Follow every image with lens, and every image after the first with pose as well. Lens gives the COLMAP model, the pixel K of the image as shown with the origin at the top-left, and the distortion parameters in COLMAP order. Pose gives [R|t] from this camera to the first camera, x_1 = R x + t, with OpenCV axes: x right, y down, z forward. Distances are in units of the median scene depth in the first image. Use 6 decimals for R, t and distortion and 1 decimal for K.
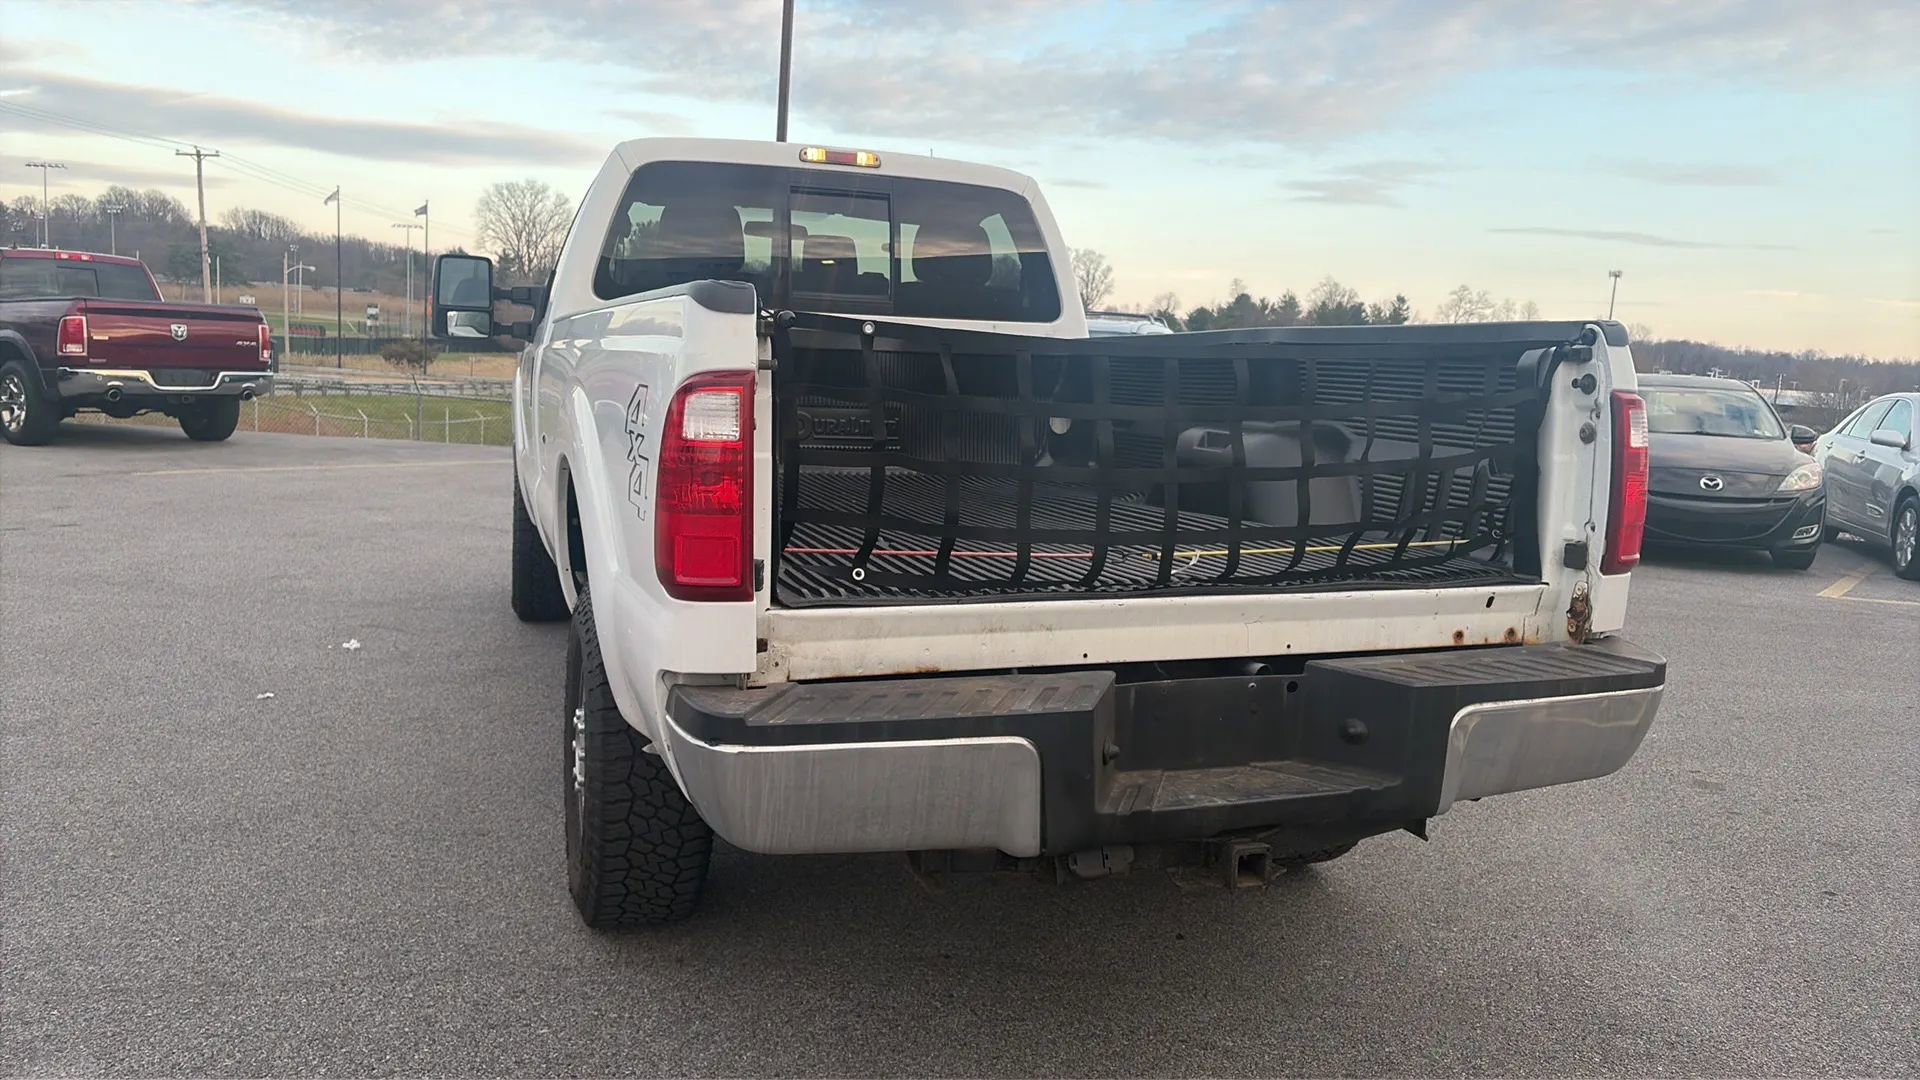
lens RADIAL K [[1364.8, 0, 960.0], [0, 1364.8, 540.0], [0, 0, 1]] dist [0.025644, -0.005642]
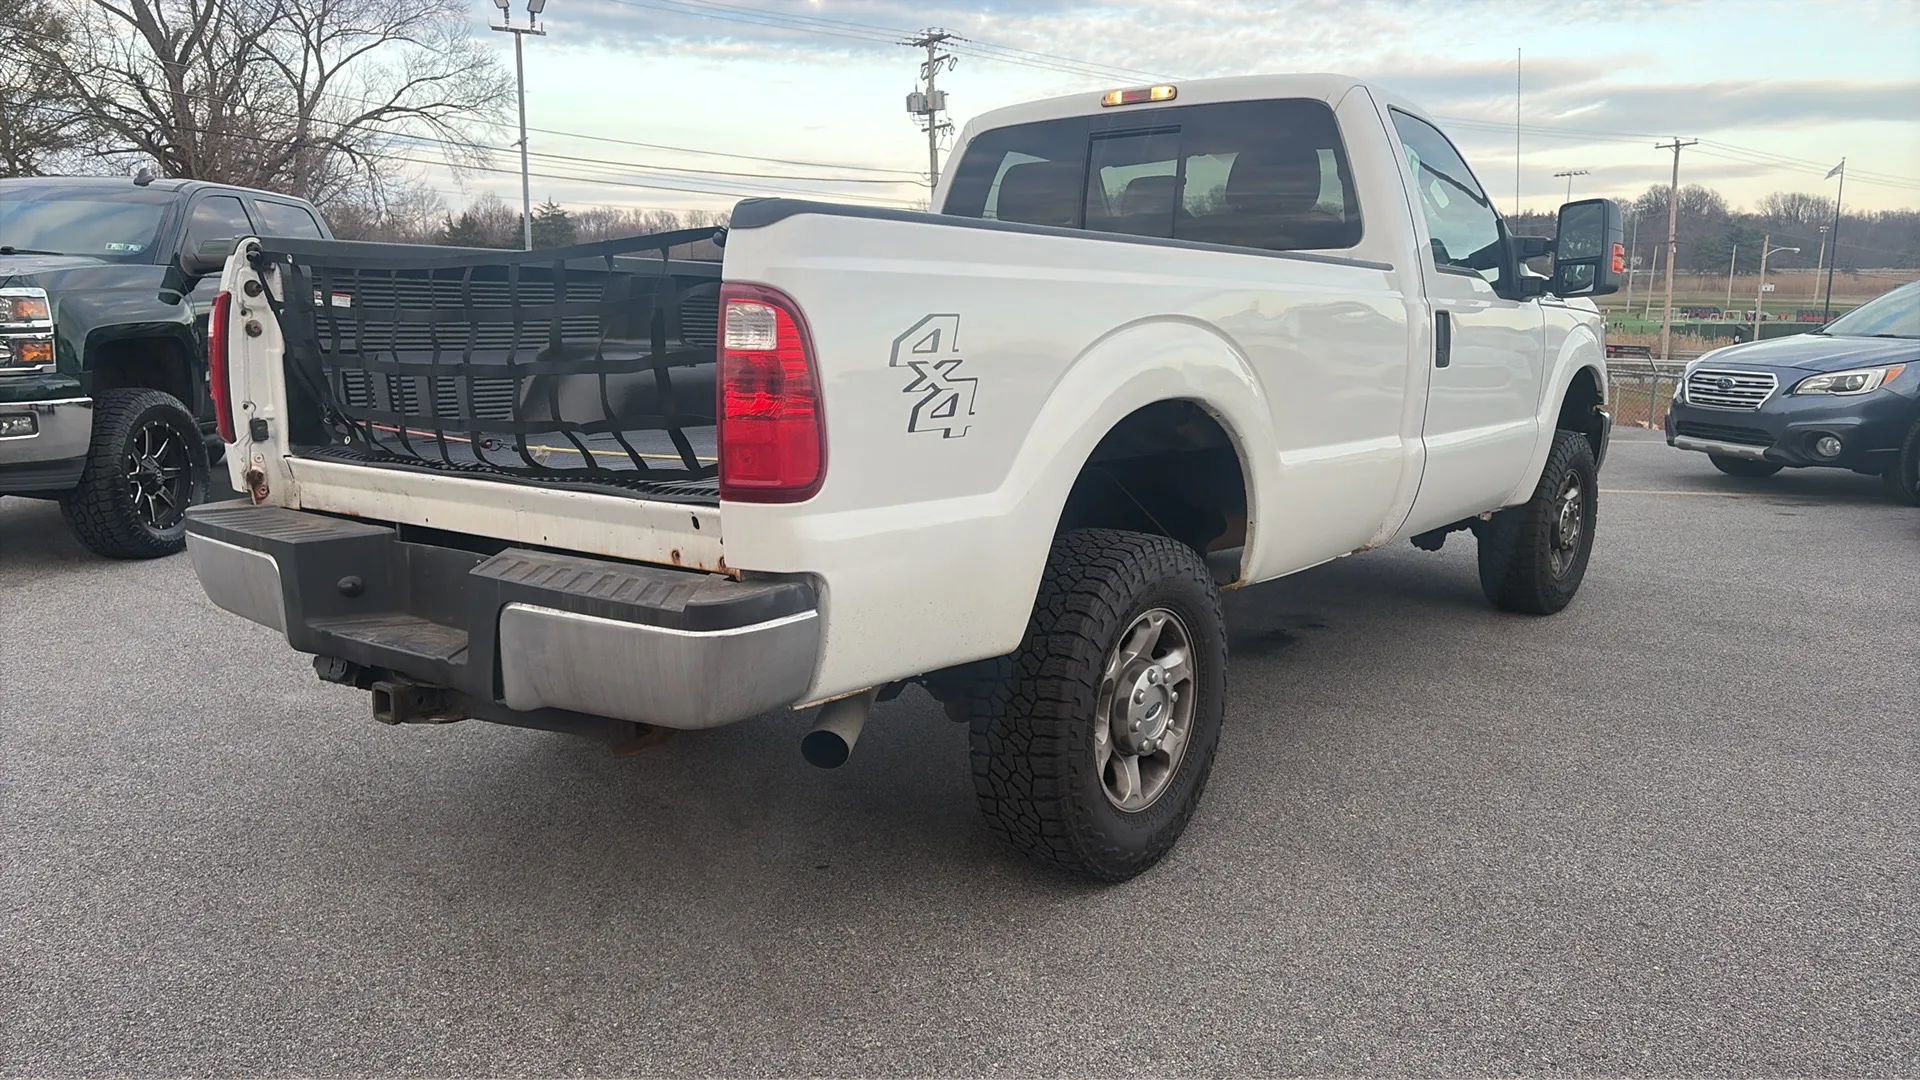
lens RADIAL K [[1351.5, 0, 929.6], [0, 1351.5, 529.7], [0, 0, 1]] dist [0.059702, -0.067732]
pose [[0.549335, 0.097655, -0.829876, 1.217866], [-0.096637, 0.993908, 0.052988, -0.012655], [0.829995, 0.051088, 0.555426, 0.629315]]
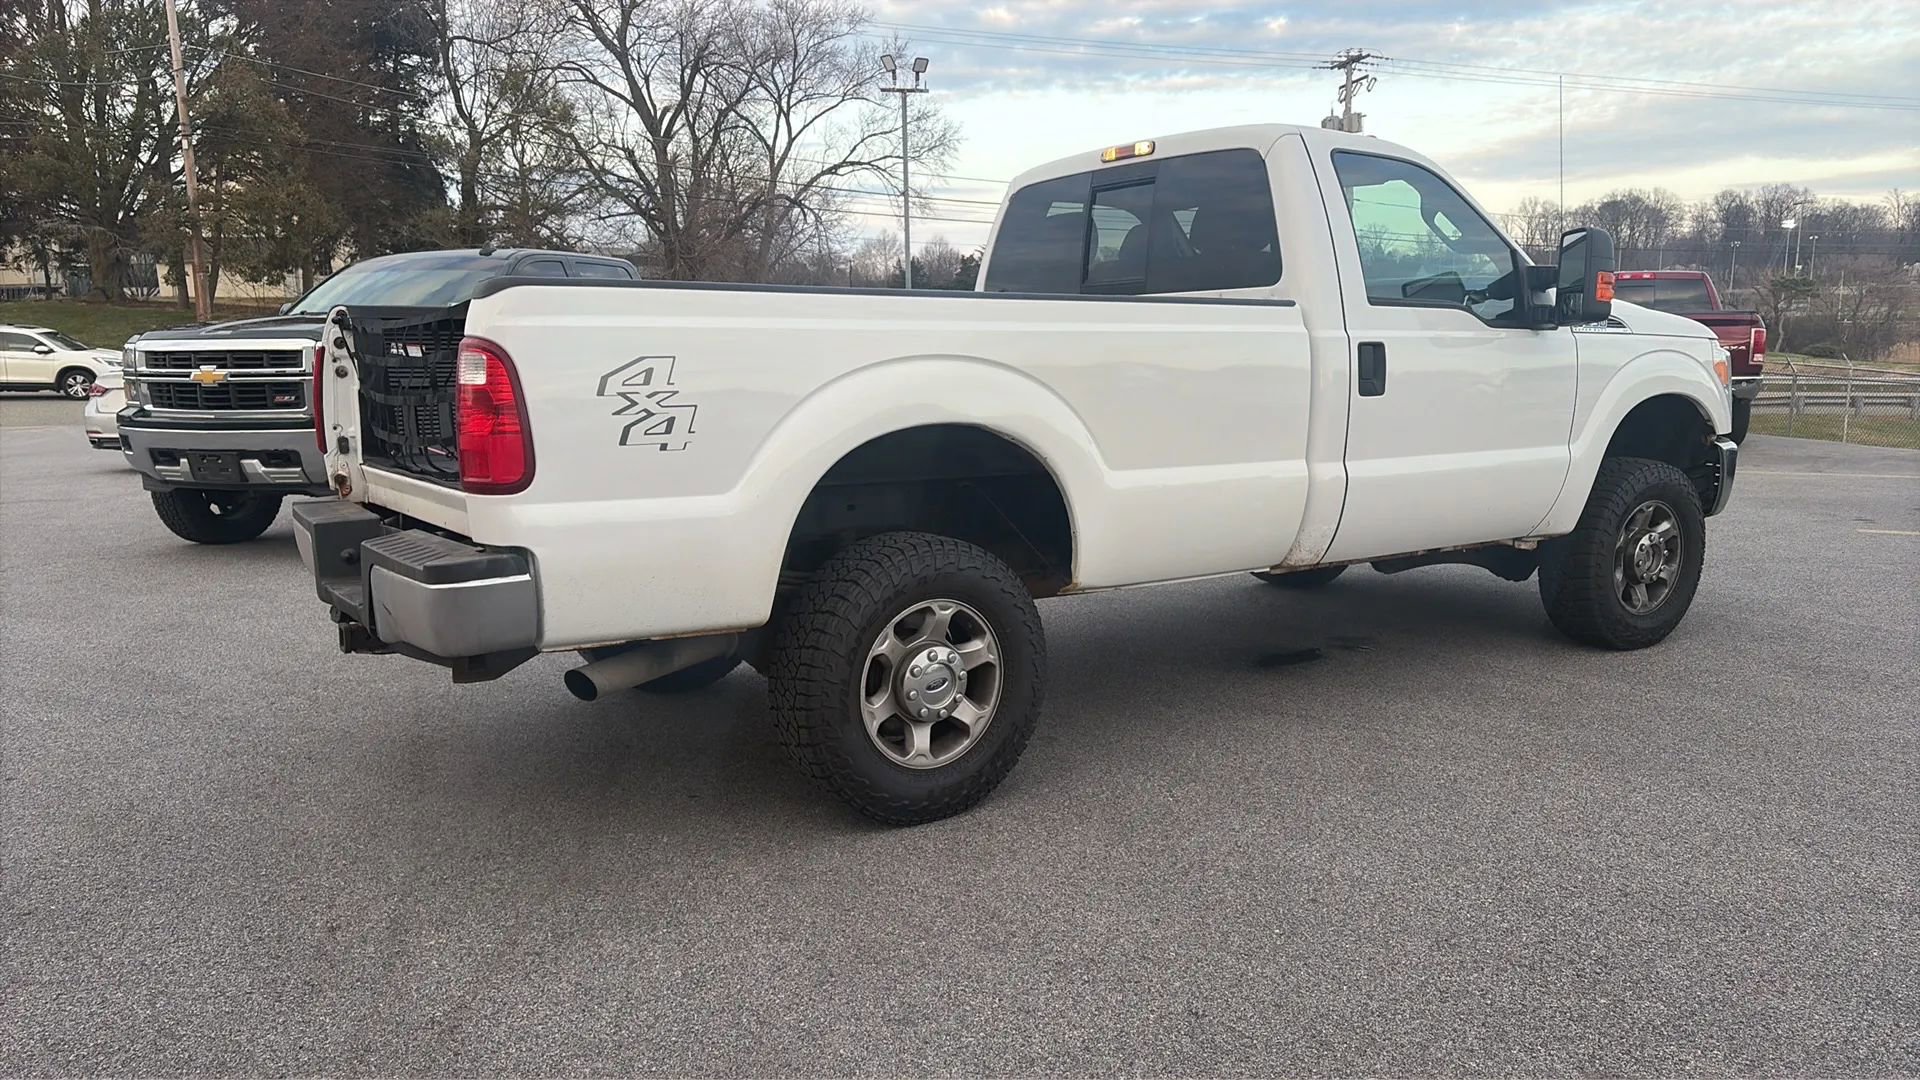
lens RADIAL K [[1364.8, 0, 960.0], [0, 1364.8, 540.0], [0, 0, 1]] dist [0.025644, -0.005642]
pose [[0.273465, 0.095407, -0.957139, 1.711867], [-0.108228, 0.991802, 0.067940, -0.060504], [0.955774, 0.085010, 0.281549, 1.074199]]
